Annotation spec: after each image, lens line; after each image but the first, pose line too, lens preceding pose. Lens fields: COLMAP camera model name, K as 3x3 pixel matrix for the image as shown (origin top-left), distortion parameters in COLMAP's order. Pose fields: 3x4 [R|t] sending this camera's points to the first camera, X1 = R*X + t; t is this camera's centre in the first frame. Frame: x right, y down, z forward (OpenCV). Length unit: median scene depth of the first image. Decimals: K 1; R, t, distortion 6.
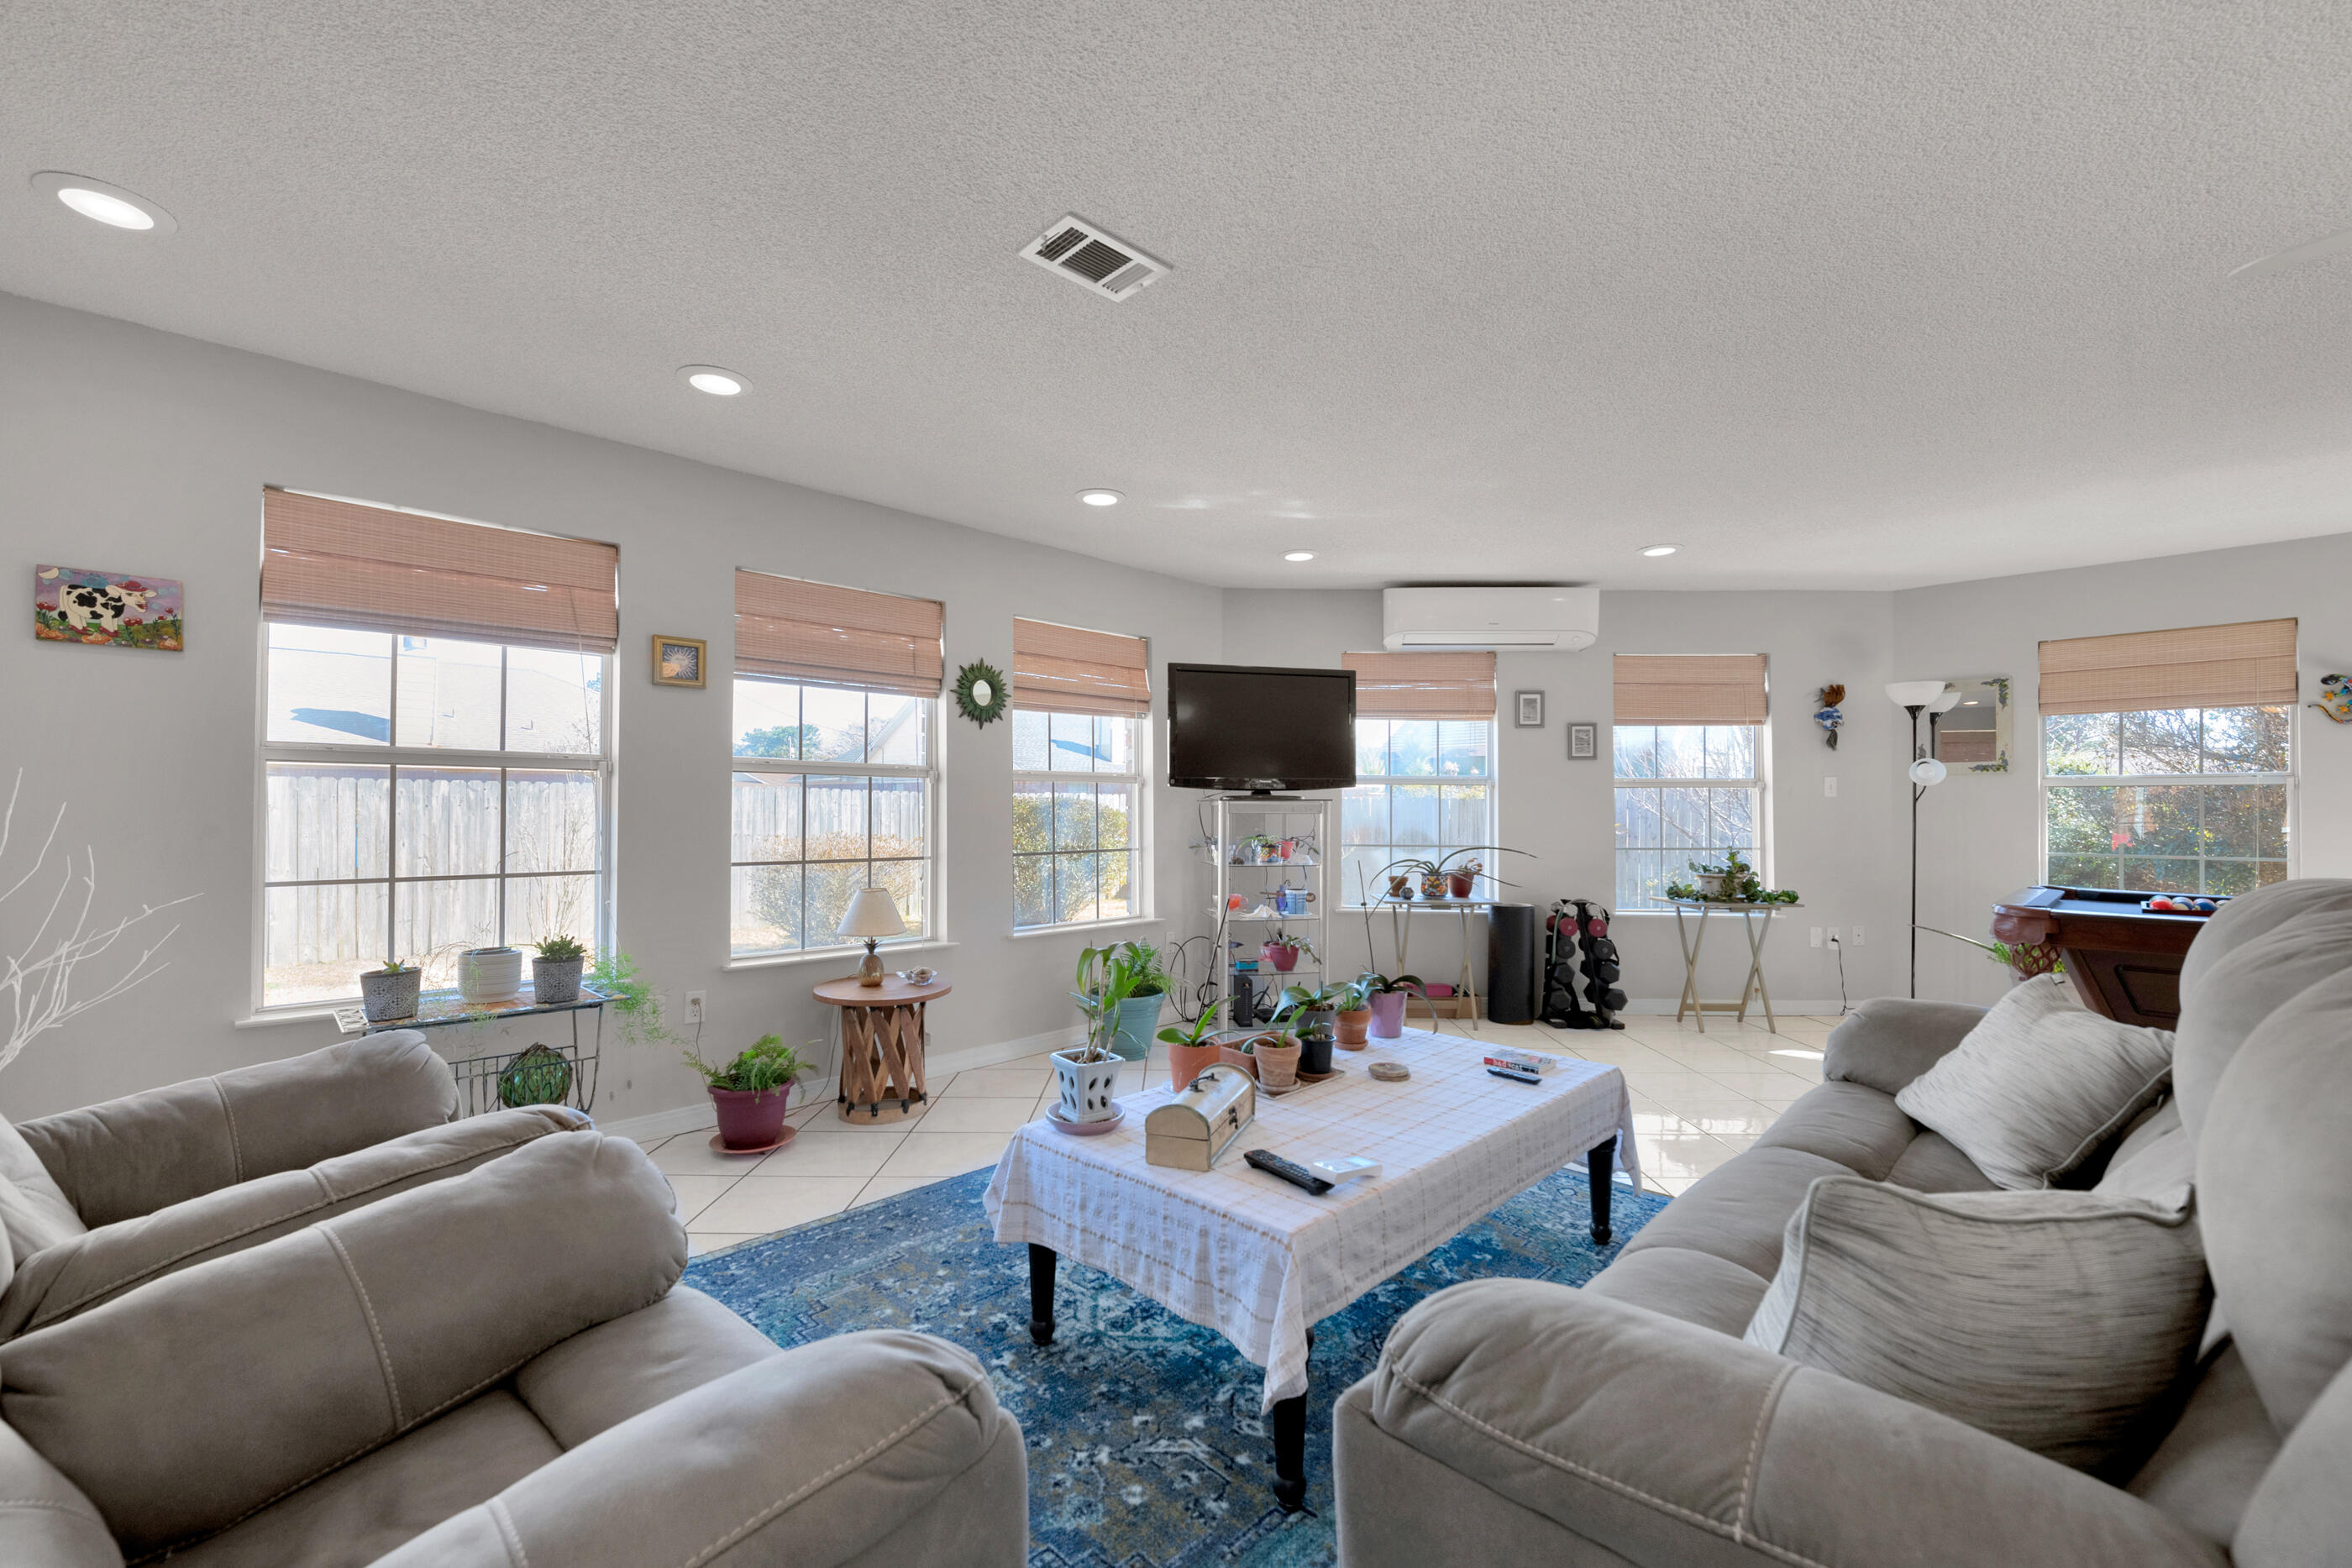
lens RADIAL K [[919.5, 0, 1187.1], [0, 919.5, 804.8], [0, 0, 1]] dist [0.002095, -0.003250]
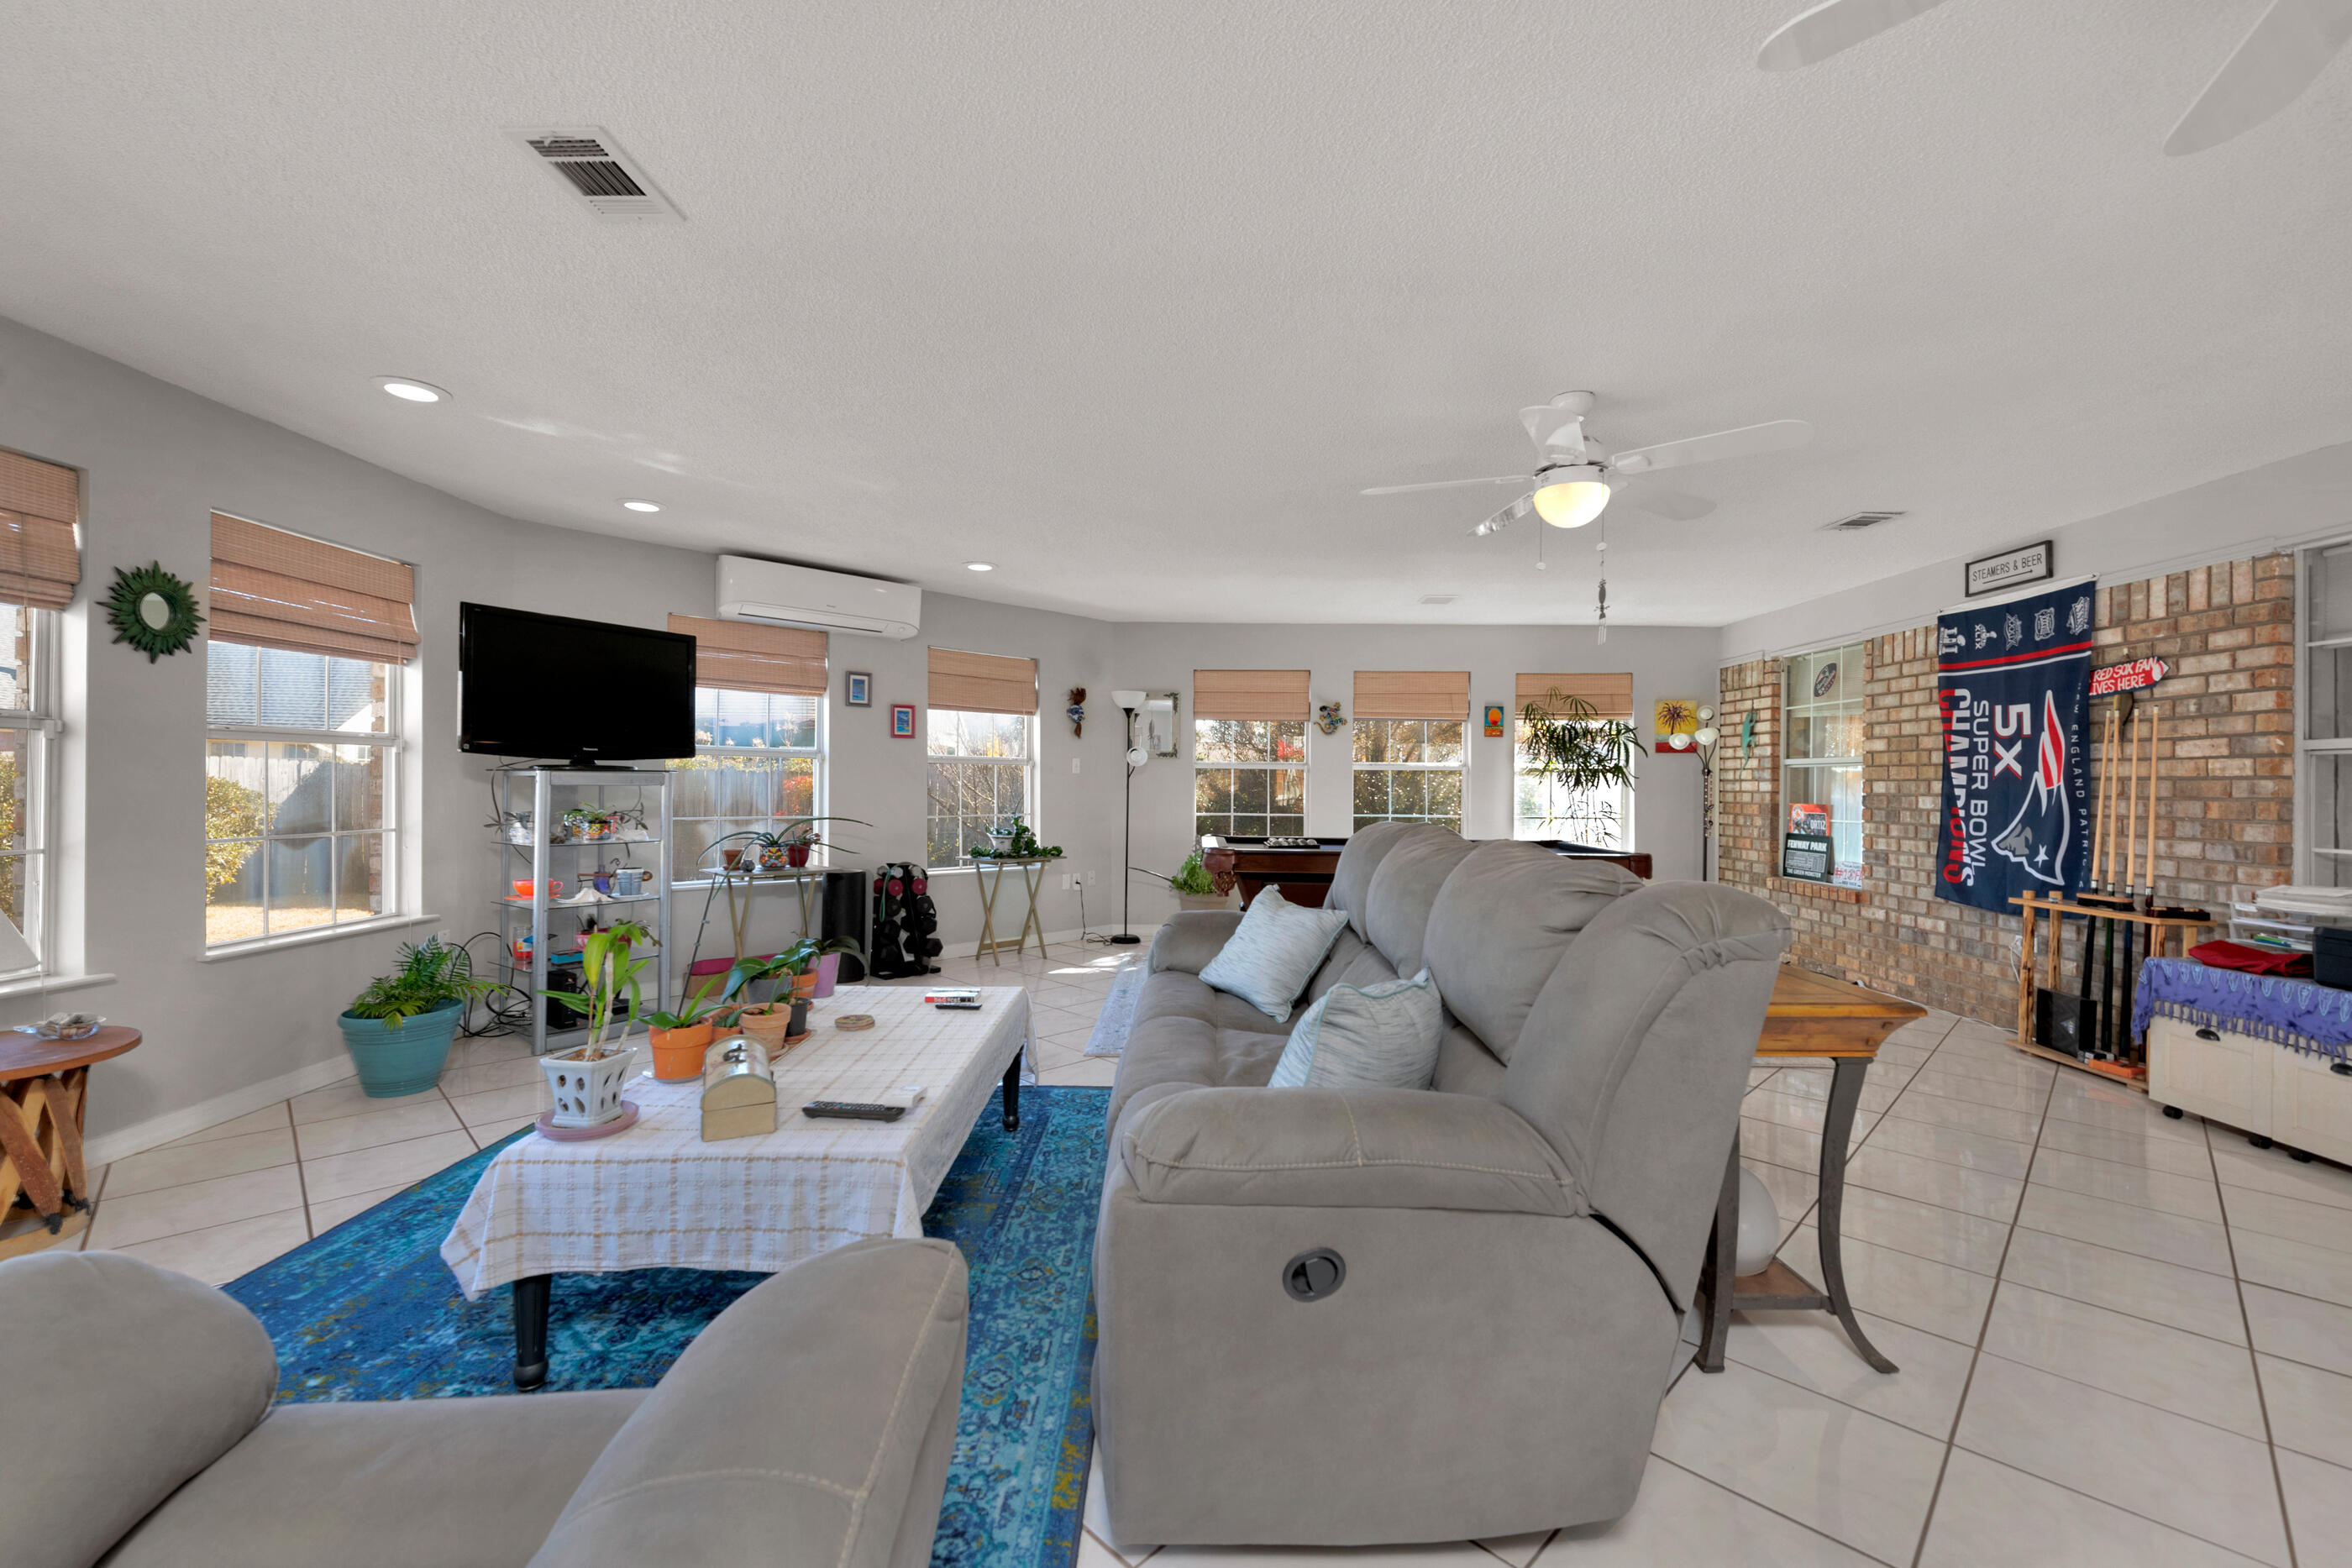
lens RADIAL K [[919.5, 0, 1135.1], [0, 919.5, 780.2], [0, 0, 1]] dist [0.002095, -0.003250]
pose [[0.732026, 0.006075, 0.681250, -0.149625], [-0.008807, 0.999961, 0.000546, -0.000665], [-0.681220, -0.006399, 0.732051, -0.013249]]
